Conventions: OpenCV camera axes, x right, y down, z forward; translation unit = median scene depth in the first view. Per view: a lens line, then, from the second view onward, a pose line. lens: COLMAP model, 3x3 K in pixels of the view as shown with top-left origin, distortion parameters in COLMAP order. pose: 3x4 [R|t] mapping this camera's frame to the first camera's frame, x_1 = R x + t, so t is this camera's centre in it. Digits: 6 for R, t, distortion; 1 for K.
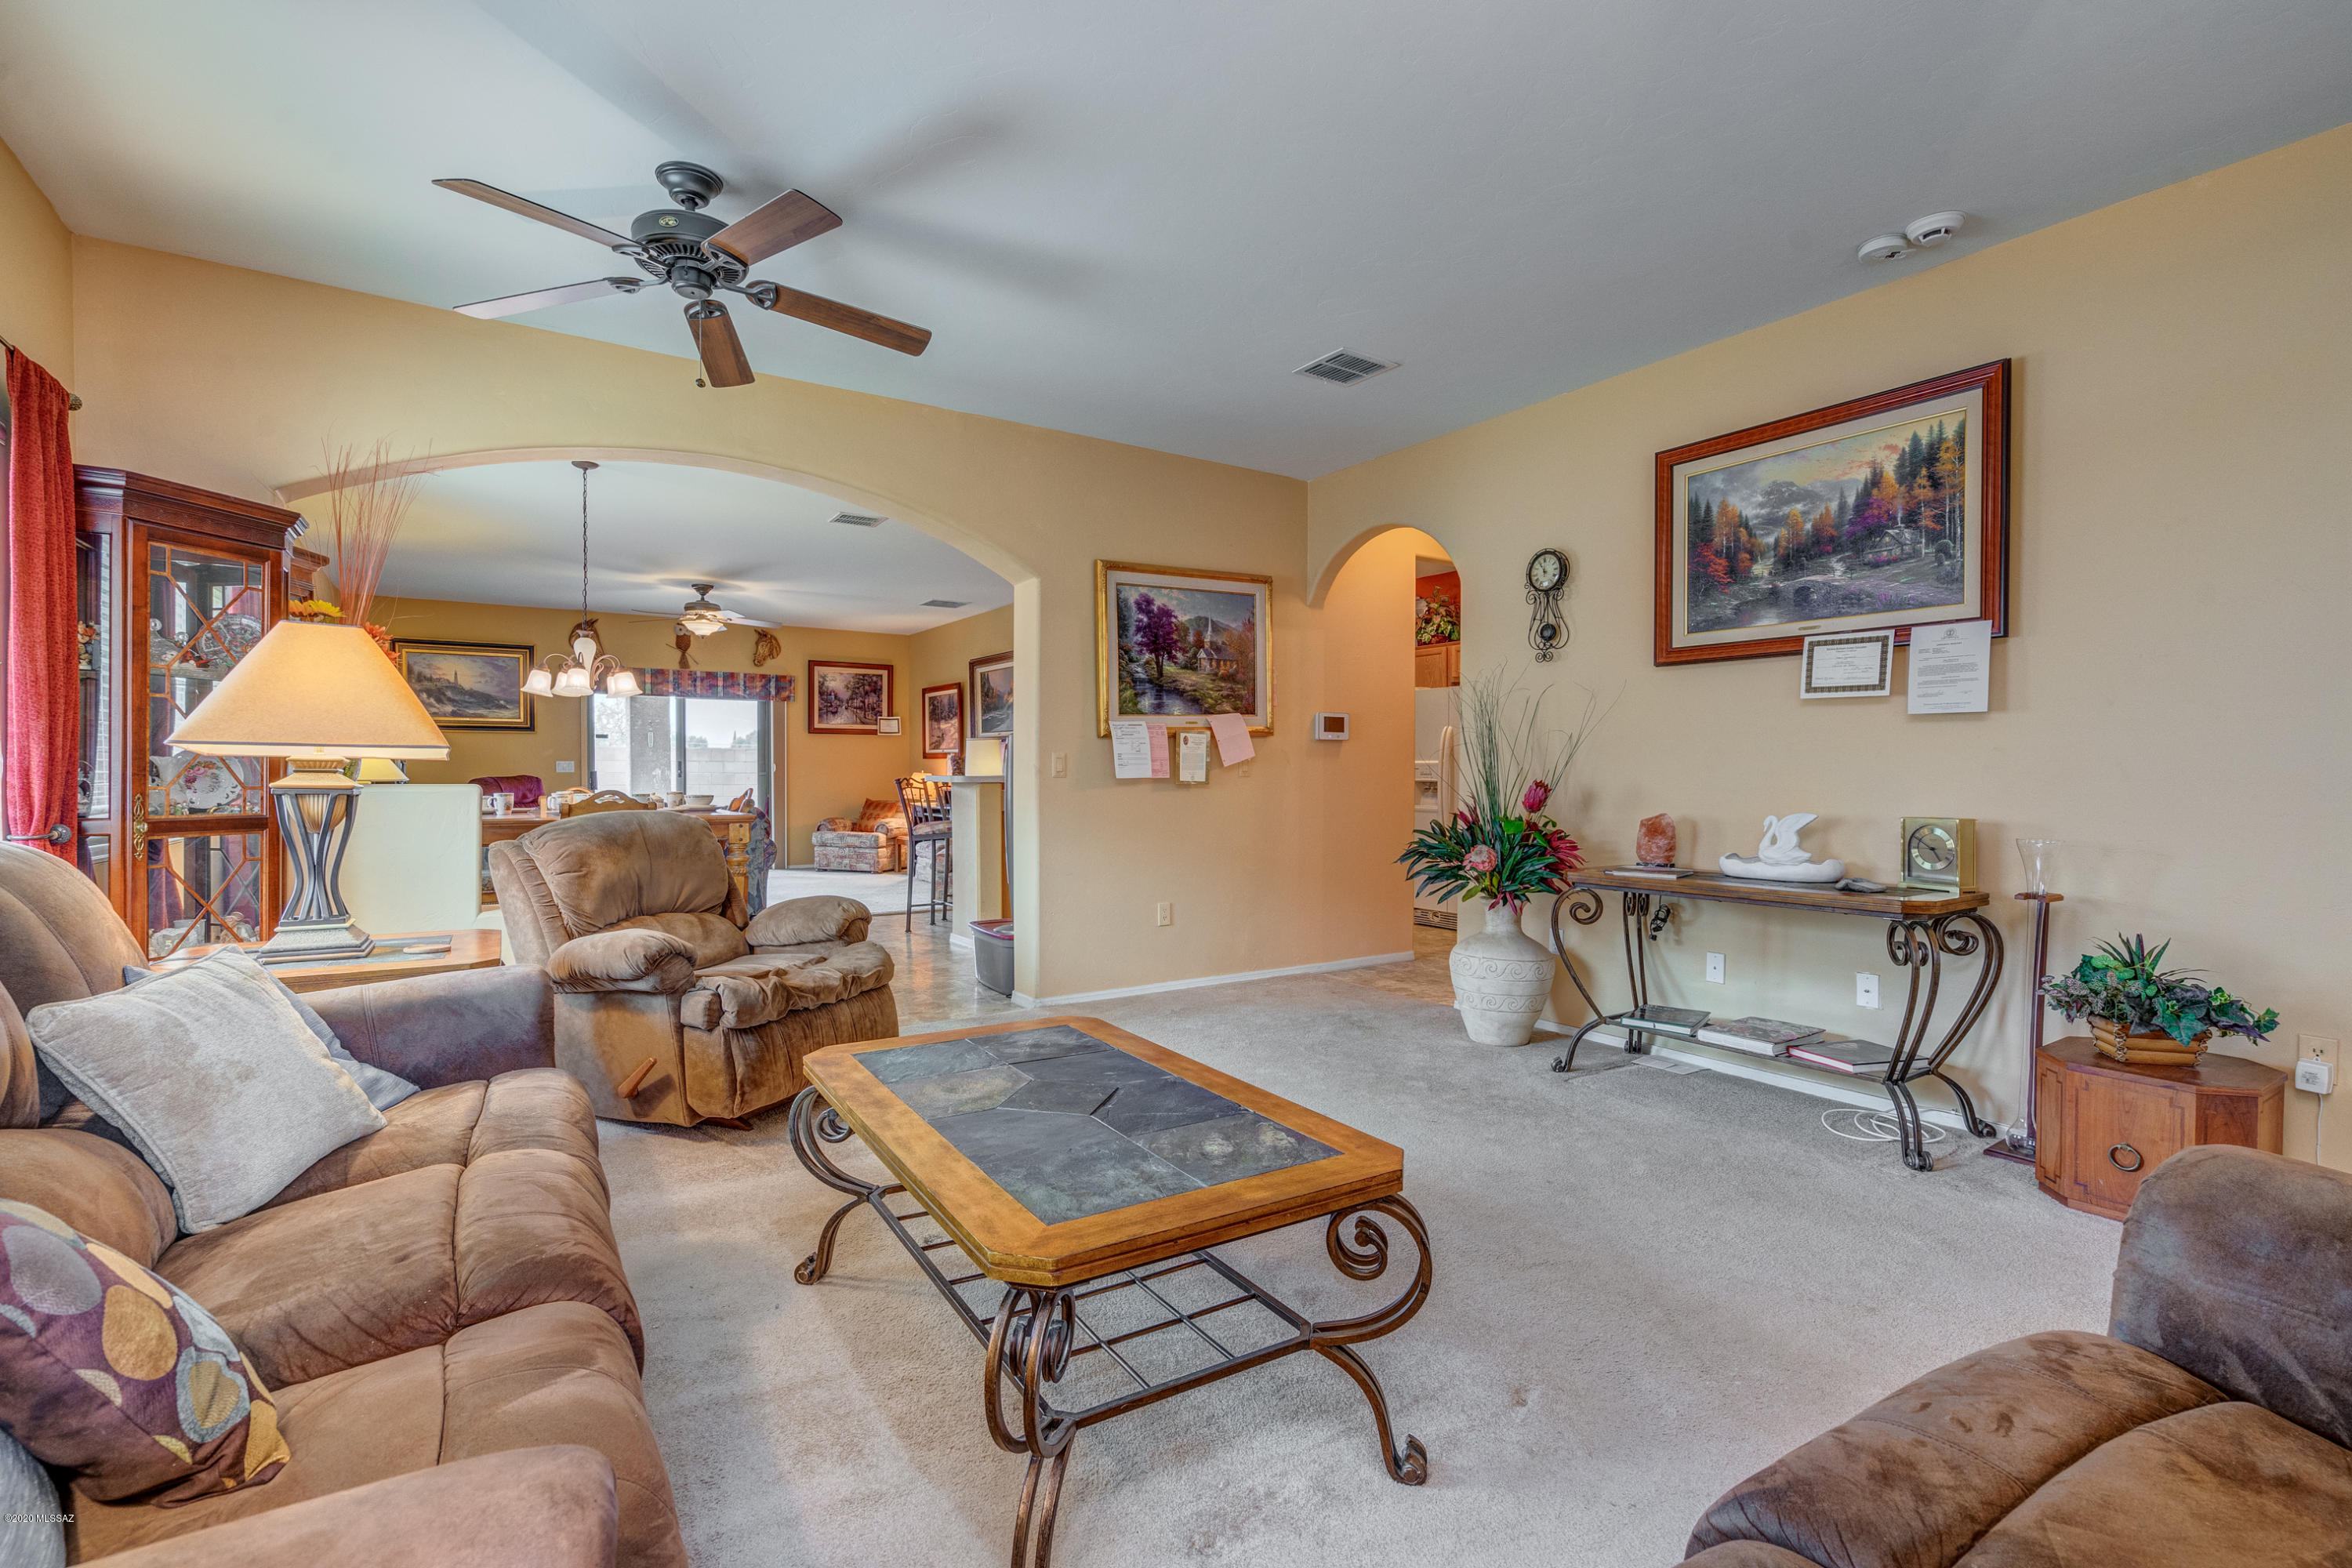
lens RADIAL K [[1084.2, 0, 1154.8], [0, 1084.2, 781.2], [0, 0, 1]] dist [0.000557, 0.000963]
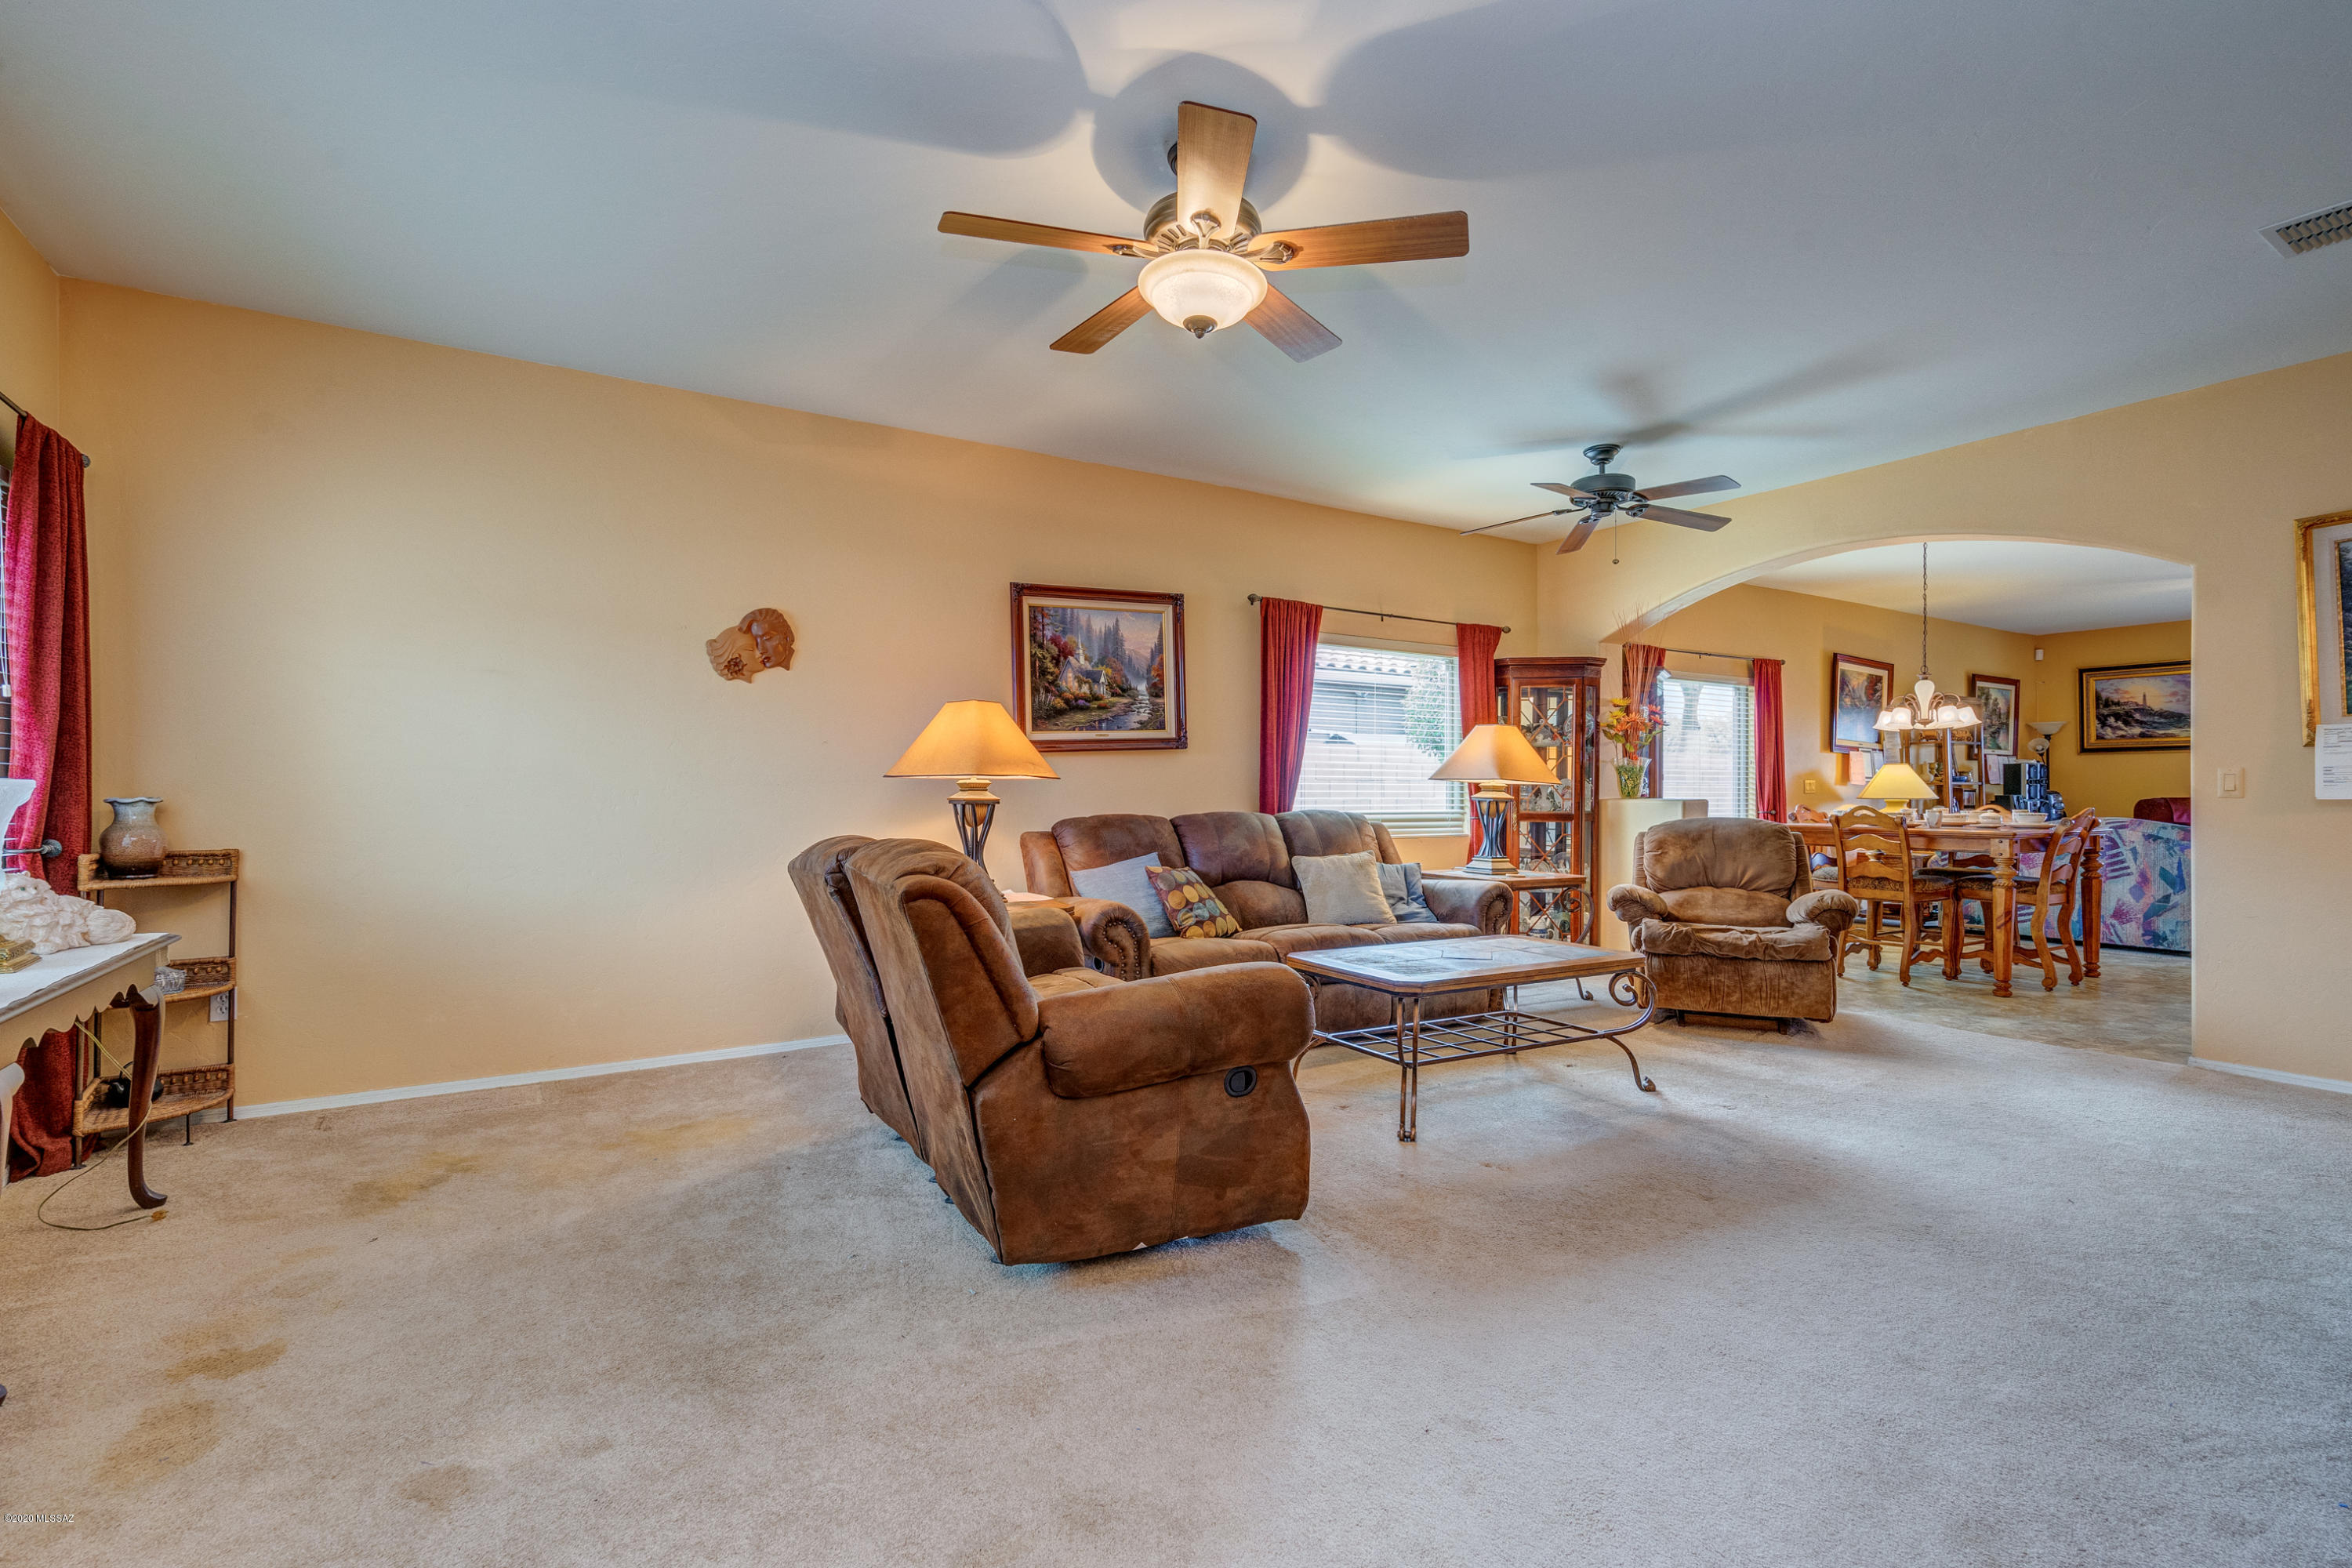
lens RADIAL K [[1084.2, 0, 1180.7], [0, 1084.2, 788.5], [0, 0, 1]] dist [0.000557, 0.000963]
pose [[-0.014450, -0.002832, -0.999892, 1.023733], [-0.009546, 0.999951, -0.002694, -0.000860], [0.999850, 0.009506, -0.014476, 0.278409]]
